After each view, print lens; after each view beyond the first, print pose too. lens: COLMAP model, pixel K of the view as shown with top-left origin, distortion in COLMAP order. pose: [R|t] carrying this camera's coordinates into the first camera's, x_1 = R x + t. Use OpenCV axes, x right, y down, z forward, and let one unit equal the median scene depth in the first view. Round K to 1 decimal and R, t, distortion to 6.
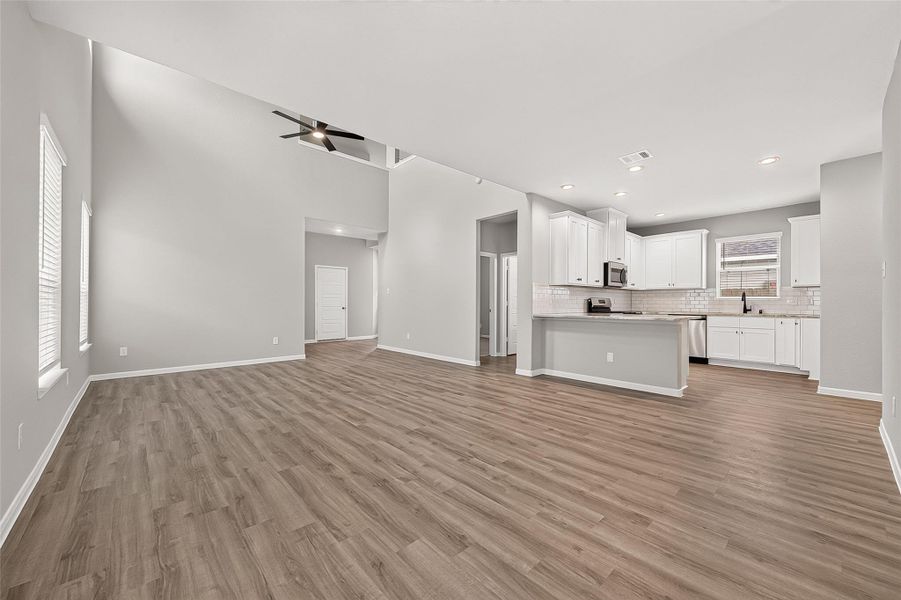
lens RADIAL K [[350.0, 0, 454.7], [0, 350.0, 303.5], [0, 0, 1]] dist [0.004264, -0.000319]
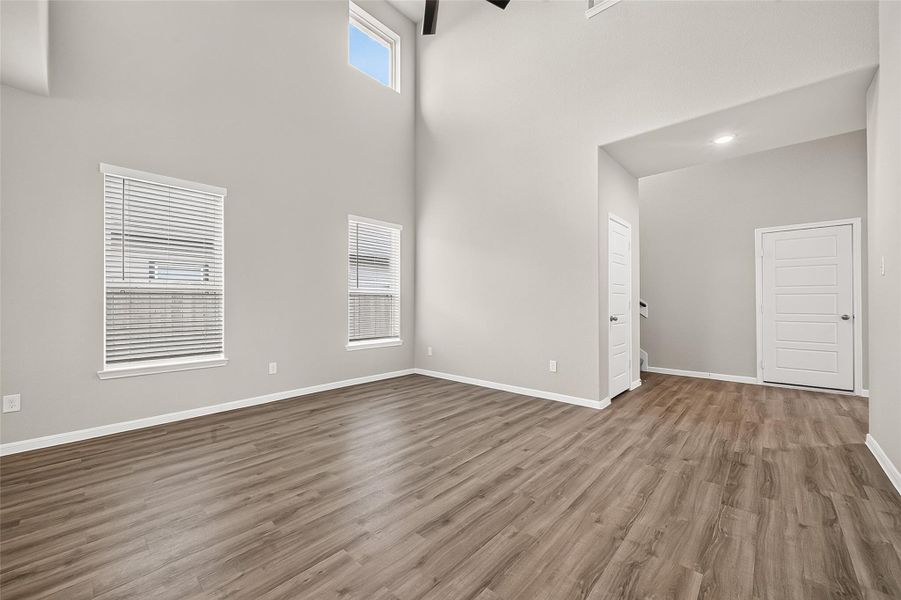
lens RADIAL K [[350.0, 0, 454.7], [0, 350.0, 303.5], [0, 0, 1]] dist [0.004264, -0.000319]
pose [[0.093412, -0.003608, -0.995621, 0.196883], [0.002671, 0.999991, -0.003373, -0.005140], [0.995624, -0.002344, 0.093421, 1.691841]]
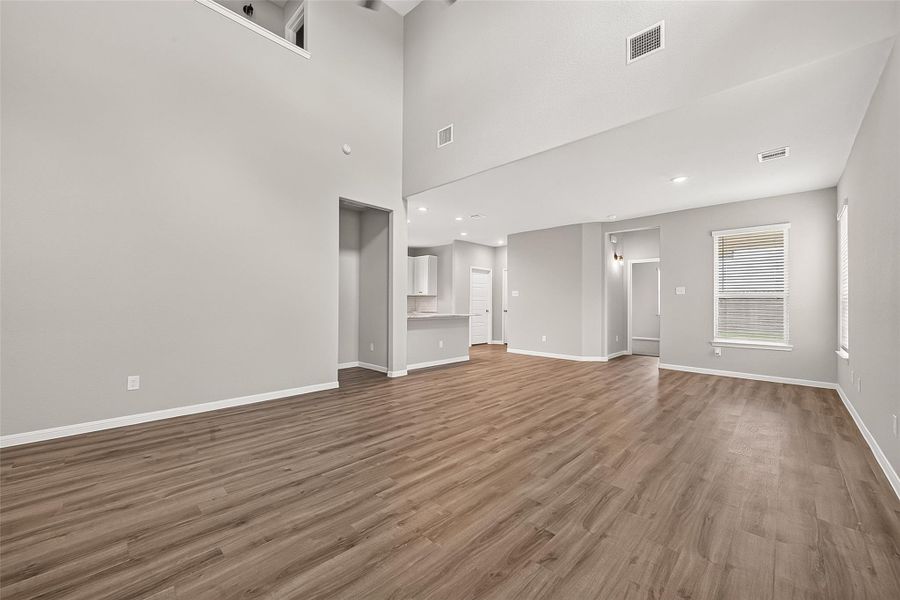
lens RADIAL K [[349.7, 0, 454.2], [0, 349.7, 303.5], [0, 0, 1]] dist [0.004264, -0.000319]
pose [[-0.067149, 0.003220, 0.997738, -1.485950], [-0.006217, 0.999974, -0.003646, -0.006893], [-0.997724, -0.006448, -0.067127, 1.636577]]
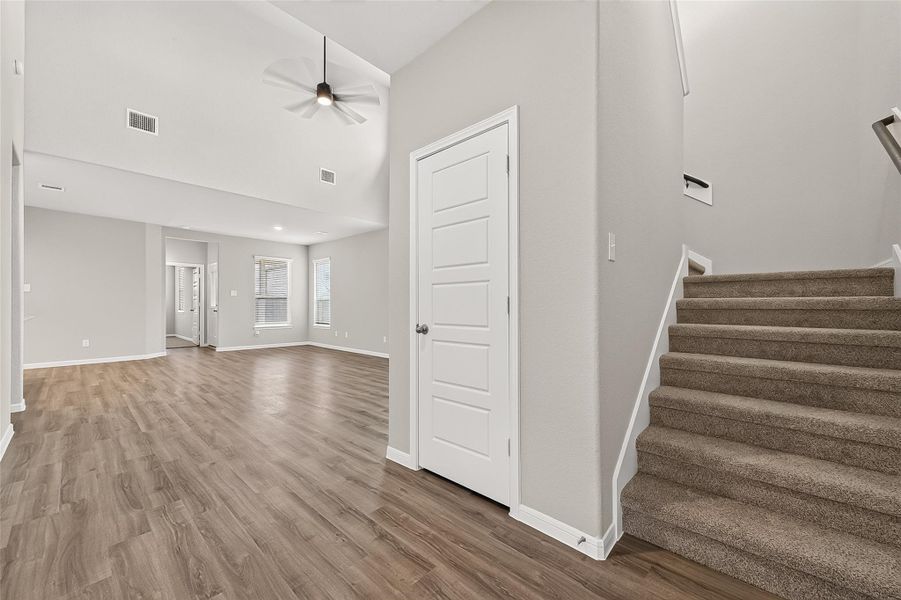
lens RADIAL K [[350.0, 0, 454.7], [0, 350.0, 303.5], [0, 0, 1]] dist [0.004264, -0.000319]
pose [[-0.996118, -0.001255, -0.088016, -1.078392], [-0.000956, 0.999994, -0.003432, -0.006100], [0.088020, -0.003334, -0.996113, 3.187607]]
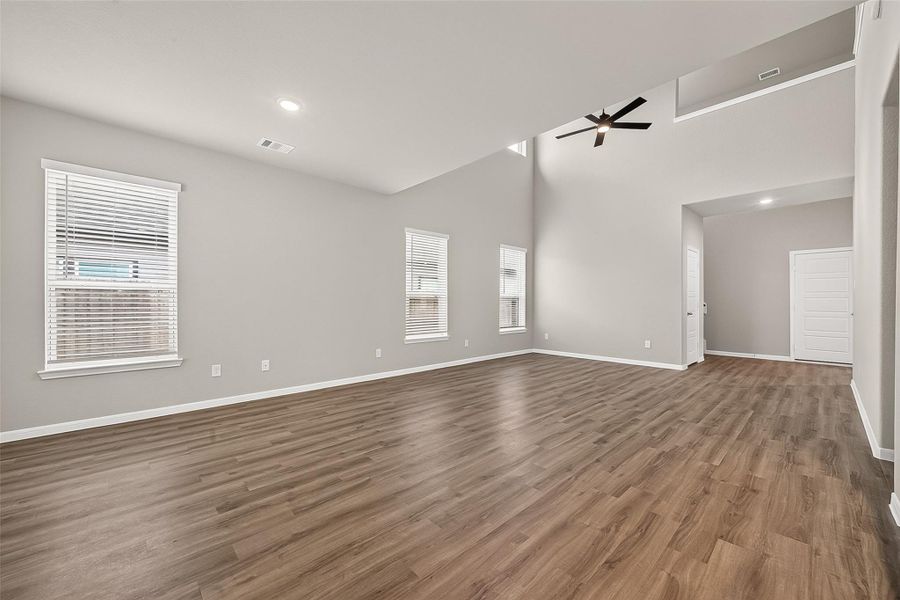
lens RADIAL K [[349.7, 0, 454.2], [0, 349.7, 303.5], [0, 0, 1]] dist [0.004264, -0.000319]
pose [[0.018895, 0.000548, -0.999821, 0.961992], [-0.001905, 0.999998, 0.000512, -0.008742], [0.999820, 0.001895, 0.018896, 0.995012]]
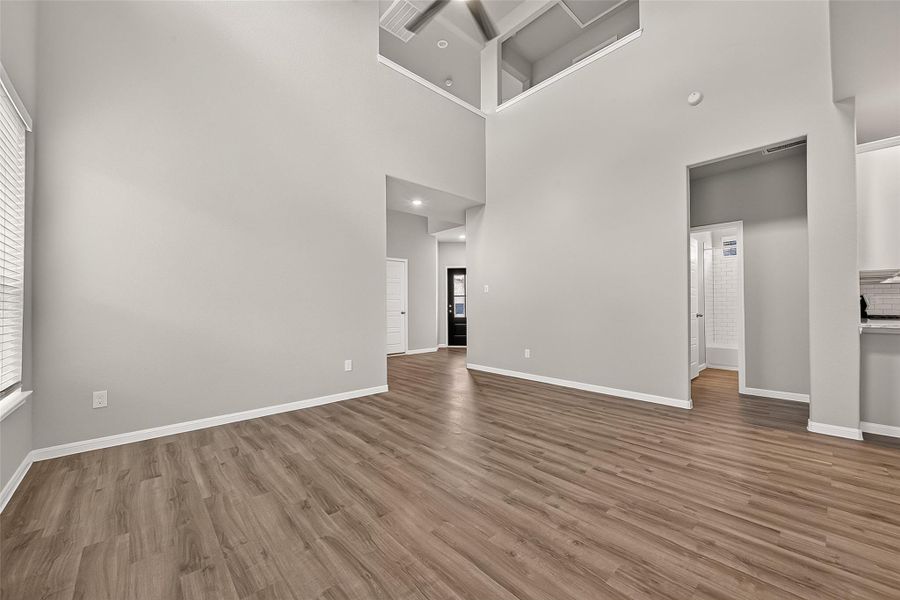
lens RADIAL K [[349.7, 0, 454.2], [0, 349.7, 303.5], [0, 0, 1]] dist [0.004264, -0.000319]
pose [[0.999977, -0.006741, 0.000917, -0.702405], [0.006746, 0.999960, -0.005806, -0.002281], [-0.000878, 0.005812, 0.999983, 0.809275]]
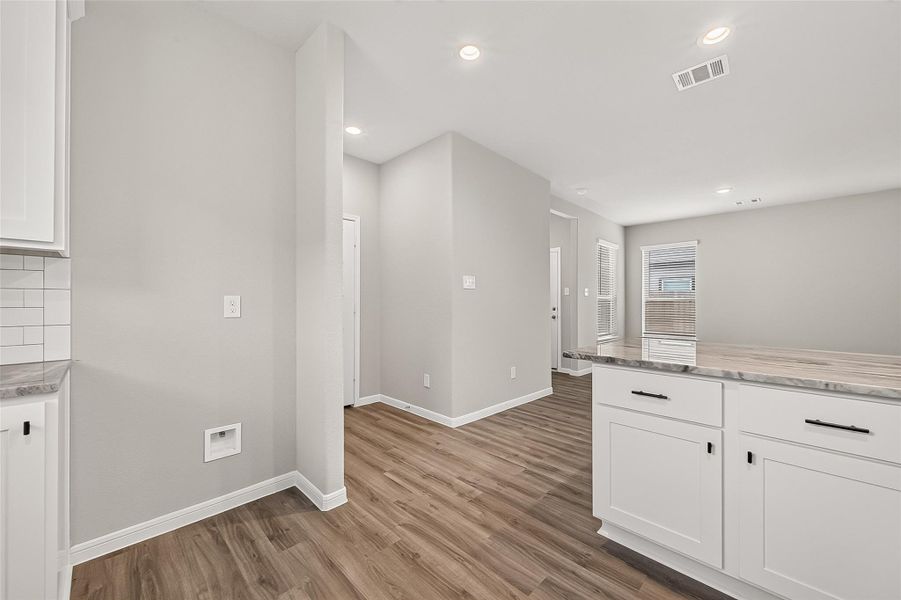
lens RADIAL K [[350.0, 0, 454.7], [0, 350.0, 303.5], [0, 0, 1]] dist [0.004264, -0.000319]
pose [[-0.998956, -0.002548, -0.045617, 1.303574], [-0.002420, 0.999993, -0.002846, -0.023472], [0.045624, -0.002732, -0.998955, 2.133209]]
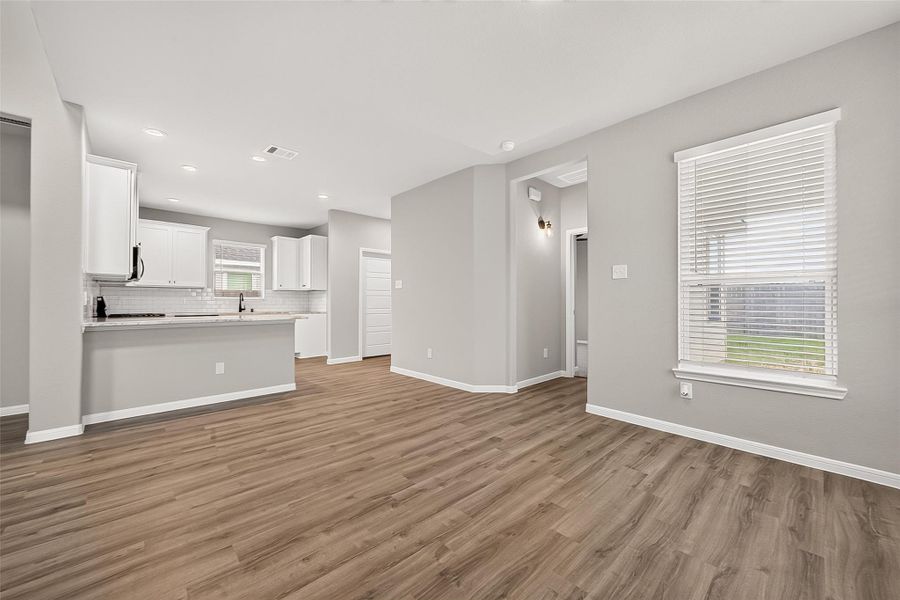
lens RADIAL K [[349.7, 0, 454.2], [0, 349.7, 303.5], [0, 0, 1]] dist [0.004264, -0.000319]
pose [[-0.014344, -0.003009, 0.999893, -0.621146], [0.002669, 0.999992, 0.003048, -0.002280], [-0.999894, 0.002712, -0.014336, 0.717021]]
